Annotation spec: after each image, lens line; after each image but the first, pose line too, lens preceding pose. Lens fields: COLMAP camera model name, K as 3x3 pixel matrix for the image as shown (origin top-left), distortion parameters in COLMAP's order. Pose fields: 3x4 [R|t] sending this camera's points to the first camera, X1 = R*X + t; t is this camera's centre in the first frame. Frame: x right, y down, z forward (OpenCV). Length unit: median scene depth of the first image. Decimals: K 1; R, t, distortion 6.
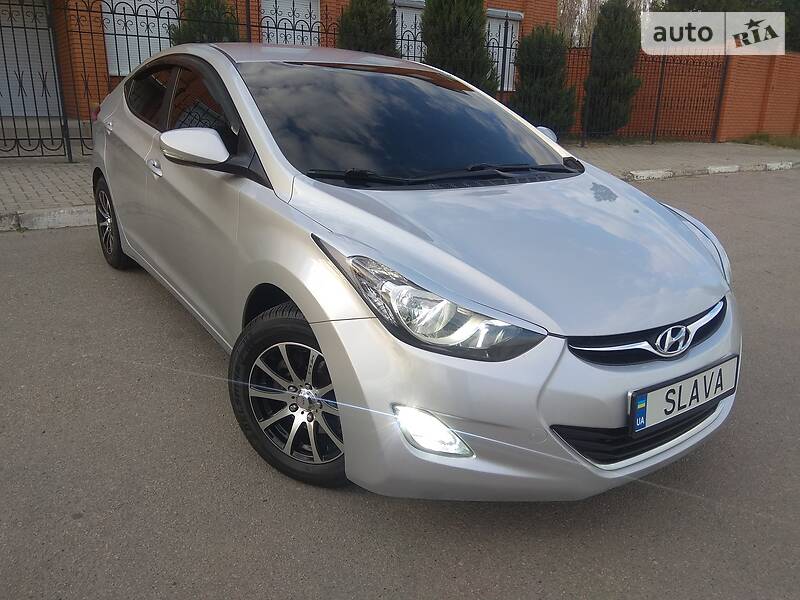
lens RADIAL K [[589.1, 0, 397.7], [0, 589.1, 304.9], [0, 0, 1]] dist [0.068433, -0.100332]
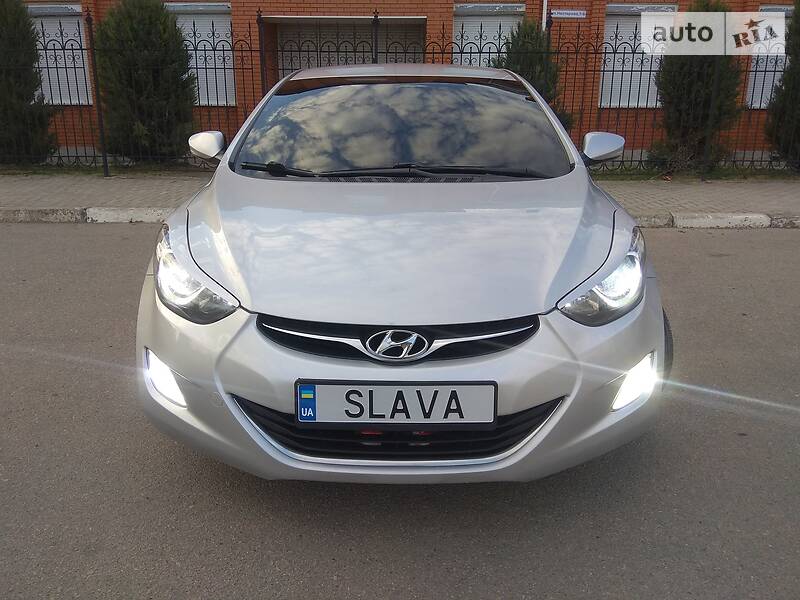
lens RADIAL K [[589.1, 0, 397.7], [0, 589.1, 304.9], [0, 0, 1]] dist [0.068433, -0.100332]
pose [[0.829174, 0.146305, -0.539505, 0.893765], [-0.171011, 0.985260, 0.004357, -0.007869], [0.532190, 0.088649, 0.841971, 0.202743]]
